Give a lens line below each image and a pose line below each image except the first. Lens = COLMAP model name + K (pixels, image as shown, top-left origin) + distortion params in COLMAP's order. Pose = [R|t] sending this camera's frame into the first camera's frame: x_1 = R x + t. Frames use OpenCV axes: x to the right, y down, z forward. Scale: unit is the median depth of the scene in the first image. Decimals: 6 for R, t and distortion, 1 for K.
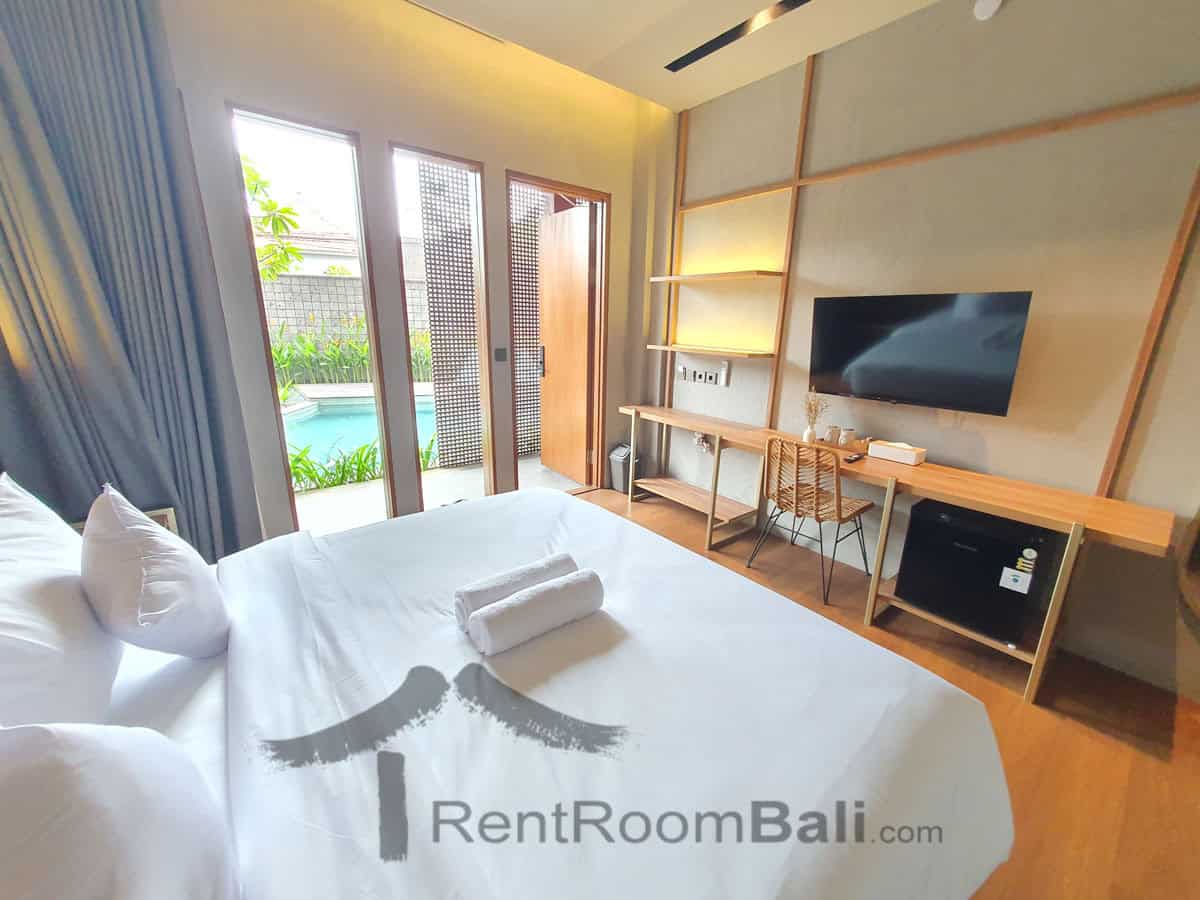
lens RADIAL K [[478.4, 0, 600.0], [0, 478.4, 450.0], [0, 0, 1]] dist [-0.001548, -0.000481]
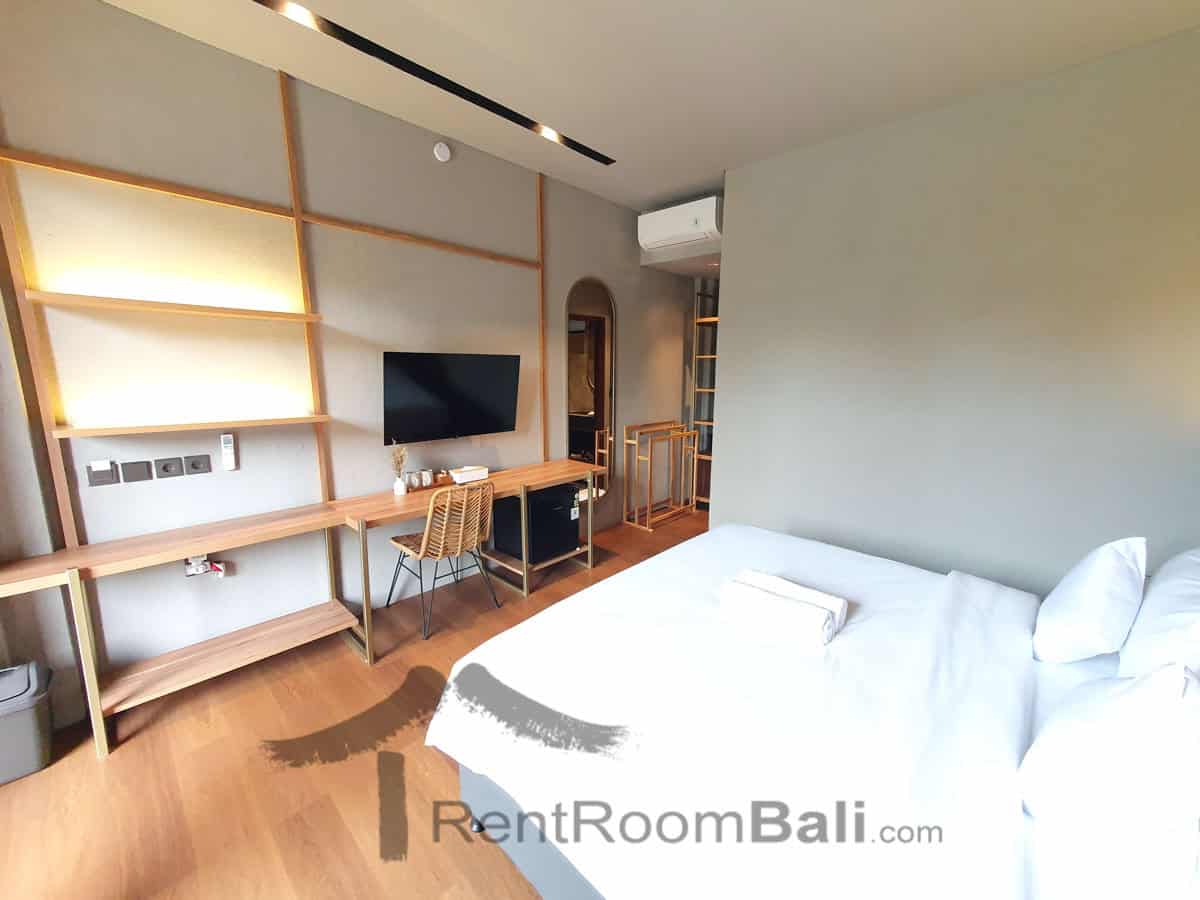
lens RADIAL K [[478.4, 0, 600.0], [0, 478.4, 450.0], [0, 0, 1]] dist [-0.001548, -0.000481]
pose [[-0.156492, -0.184833, 0.970230, -0.577432], [0.246947, 0.943811, 0.219631, -0.220452], [-0.956309, 0.273966, -0.102055, 0.688949]]
